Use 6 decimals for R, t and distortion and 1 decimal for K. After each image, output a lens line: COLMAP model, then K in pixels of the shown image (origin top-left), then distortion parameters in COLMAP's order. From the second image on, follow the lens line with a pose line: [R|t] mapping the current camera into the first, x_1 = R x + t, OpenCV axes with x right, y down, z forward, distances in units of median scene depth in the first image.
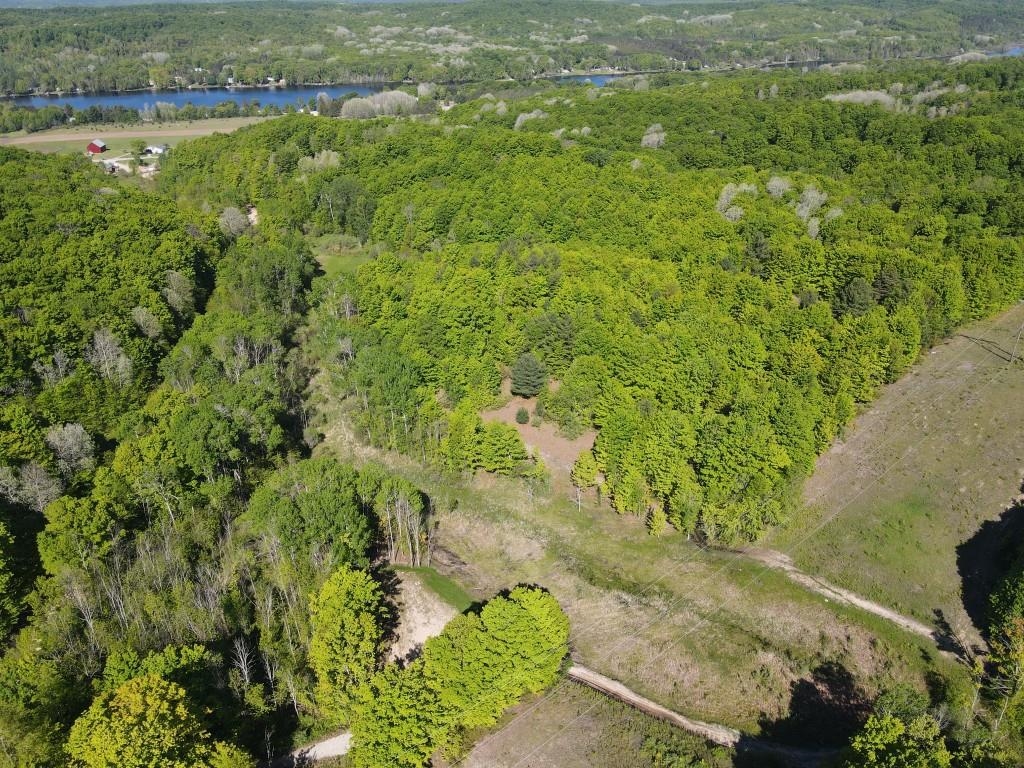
lens RADIAL K [[750.4, 0, 512.0], [0, 750.4, 384.0], [0, 0, 1]] dist [0.031774, -0.002525]
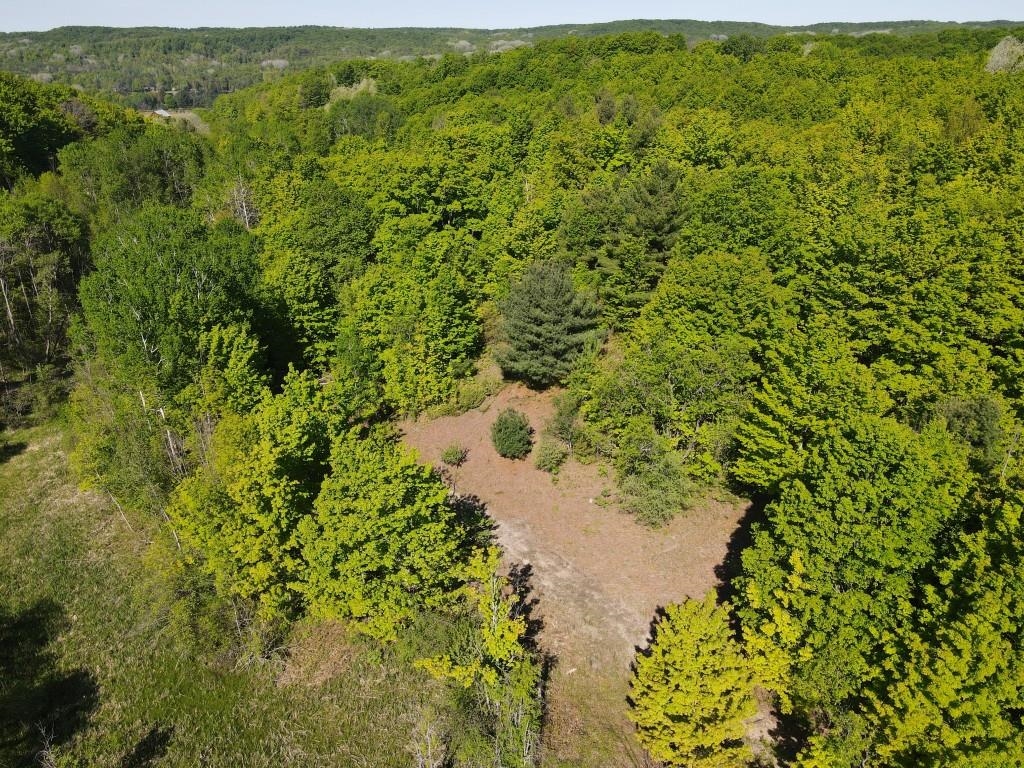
lens RADIAL K [[747.2, 0, 508.4], [0, 747.2, 380.6], [0, 0, 1]] dist [0.050839, -0.047535]
pose [[0.986255, 0.066566, -0.151230, 0.023539], [-0.074298, 0.996172, -0.046059, 0.012757], [0.147585, 0.056662, 0.987425, 0.251285]]
